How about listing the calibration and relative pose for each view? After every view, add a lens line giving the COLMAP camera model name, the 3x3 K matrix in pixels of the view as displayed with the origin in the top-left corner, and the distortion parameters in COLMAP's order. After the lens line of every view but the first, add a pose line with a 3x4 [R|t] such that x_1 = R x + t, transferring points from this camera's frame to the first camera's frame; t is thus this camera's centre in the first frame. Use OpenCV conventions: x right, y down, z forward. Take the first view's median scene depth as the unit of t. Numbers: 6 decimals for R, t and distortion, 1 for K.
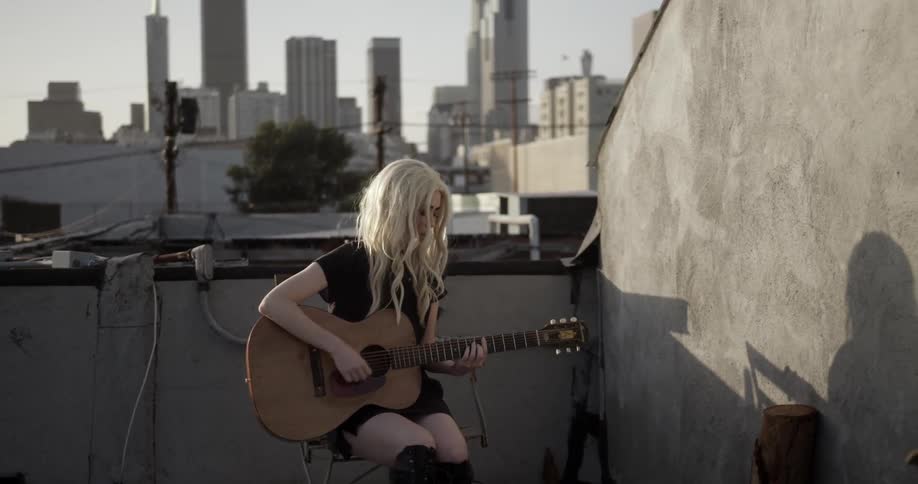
lens RADIAL K [[1343.0, 0, 439.4], [0, 1343.0, 242.8], [0, 0, 1]] dist [0.070676, 0.083009]
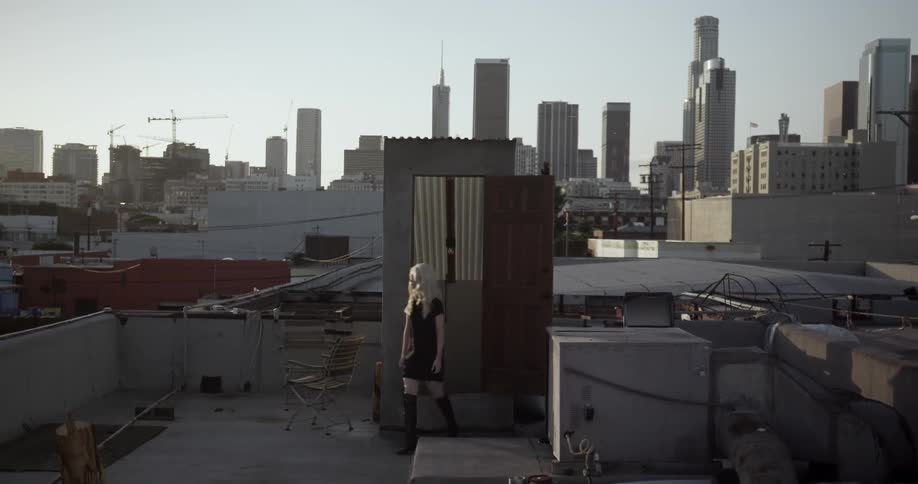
lens RADIAL K [[1101.2, 0, 459.0], [0, 1101.2, 242.0], [0, 0, 1]] dist [0.003429, 0.009939]
pose [[0.980547, 0.029816, -0.194005, 0.056161], [-0.033156, 0.999352, -0.013992, -0.009968], [0.193462, 0.020152, 0.980901, -0.110560]]
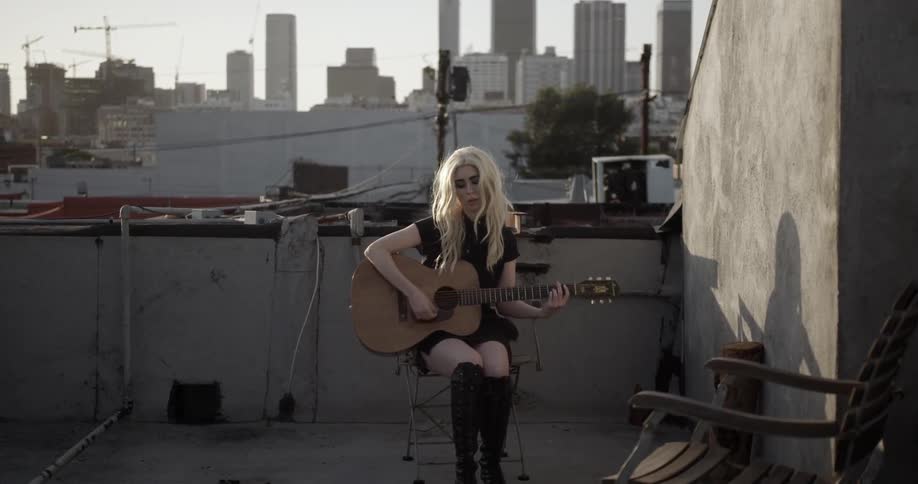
lens RADIAL K [[1353.7, 0, 459.0], [0, 1353.7, 242.0], [0, 0, 1]] dist [0.065568, 0.027111]
pose [[0.980112, 0.024819, -0.196889, 0.012603], [-0.019854, 0.999434, 0.027154, -0.000248], [0.197452, -0.022705, 0.980050, -0.016490]]
